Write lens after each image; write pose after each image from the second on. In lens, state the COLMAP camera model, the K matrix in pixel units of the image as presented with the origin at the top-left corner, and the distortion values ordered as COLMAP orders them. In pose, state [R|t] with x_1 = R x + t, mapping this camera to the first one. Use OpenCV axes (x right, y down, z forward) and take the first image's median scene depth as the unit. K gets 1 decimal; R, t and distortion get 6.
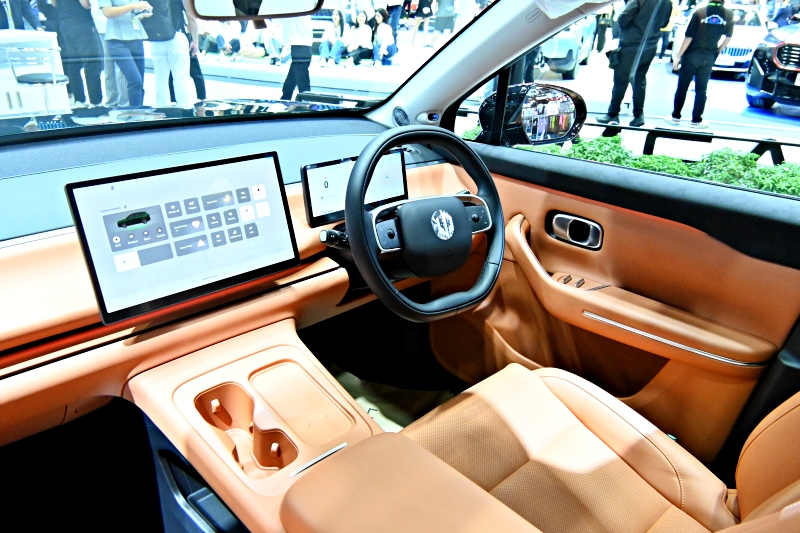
lens RADIAL K [[594.6, 0, 400.0], [0, 594.6, 266.5], [0, 0, 1]] dist [0.035472, -0.056671]
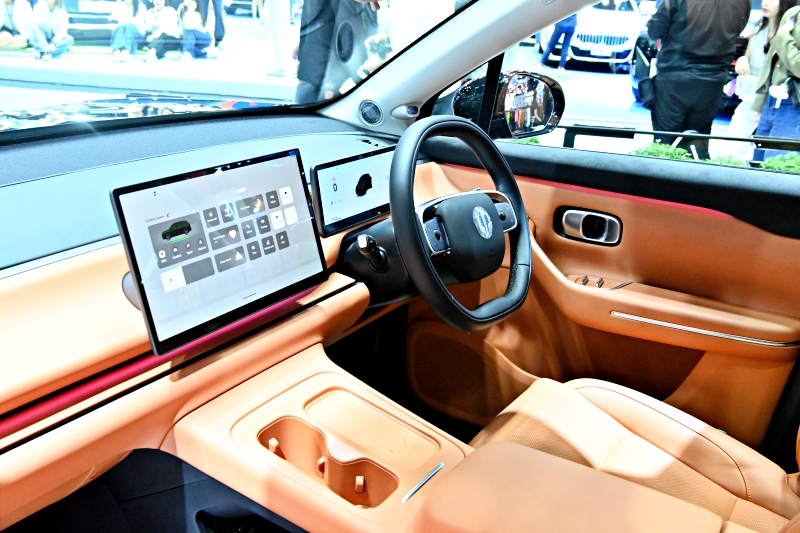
lens RADIAL K [[780.5, 0, 400.0], [0, 780.5, 266.5], [0, 0, 1]] dist [0.004064, 0.002660]
pose [[0.969308, -0.071183, 0.235320, -0.319665], [0.086285, 0.994778, -0.054506, 0.047949], [-0.230212, 0.073137, 0.970388, -0.111940]]
